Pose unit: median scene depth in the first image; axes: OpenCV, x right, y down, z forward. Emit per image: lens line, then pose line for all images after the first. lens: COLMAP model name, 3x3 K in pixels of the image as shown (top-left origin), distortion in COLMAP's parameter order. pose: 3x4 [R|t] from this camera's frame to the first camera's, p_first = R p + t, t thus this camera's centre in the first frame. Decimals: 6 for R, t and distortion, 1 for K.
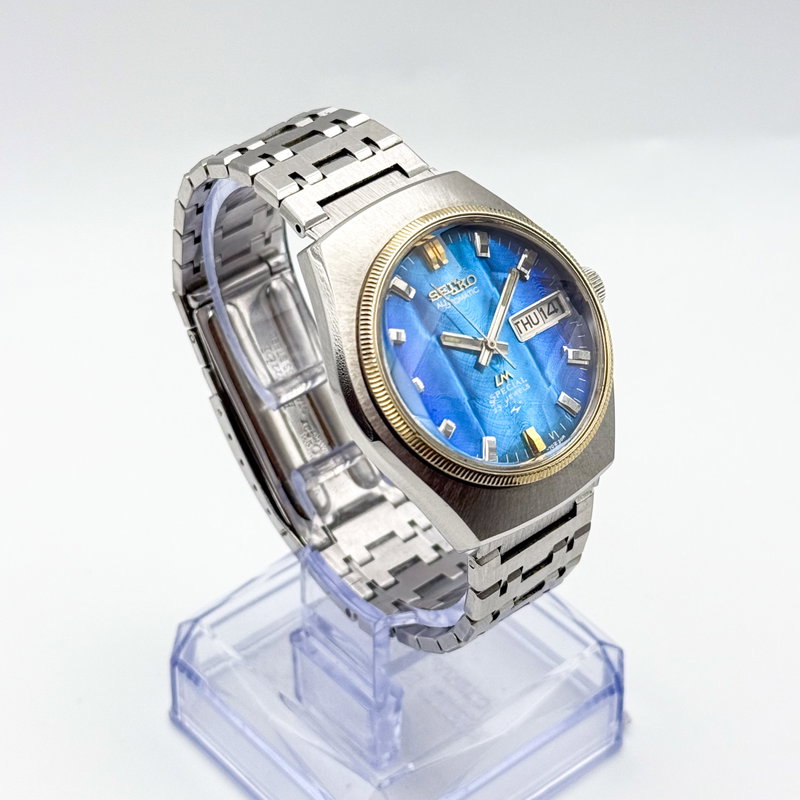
lens RADIAL K [[2075.7, 0, 400.0], [0, 2075.7, 400.0], [0, 0, 1]] dist [0.028182, -0.422918]
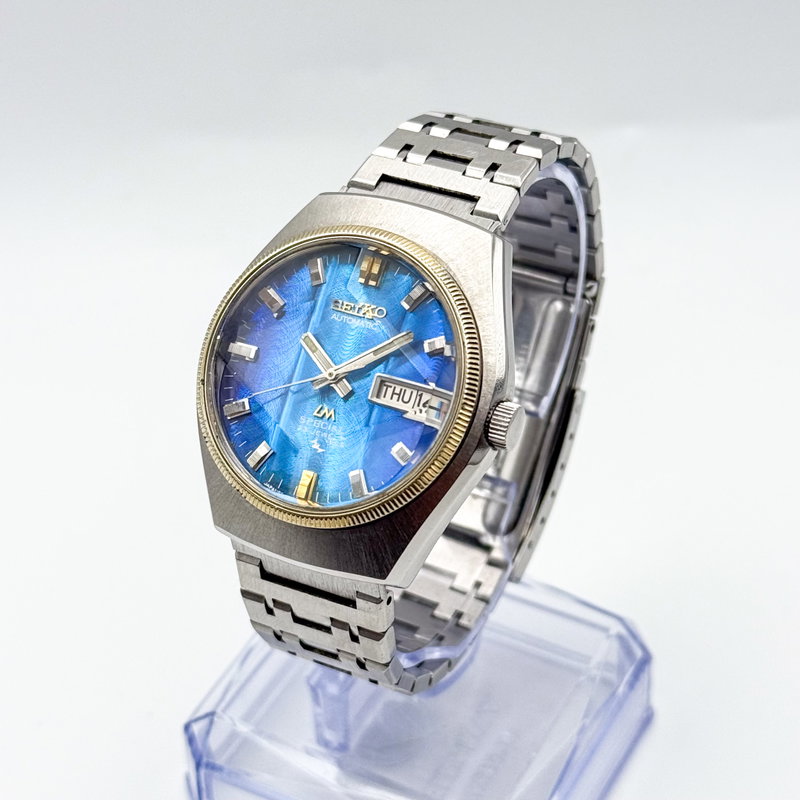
lens RADIAL K [[2075.7, 0, 400.0], [0, 2075.7, 400.0], [0, 0, 1]] dist [0.028182, -0.422918]
pose [[0.382764, 0.570714, -0.726483, 0.700935], [-0.562413, 0.767808, 0.306859, -0.304728], [0.732928, 0.291129, 0.614866, 0.424612]]
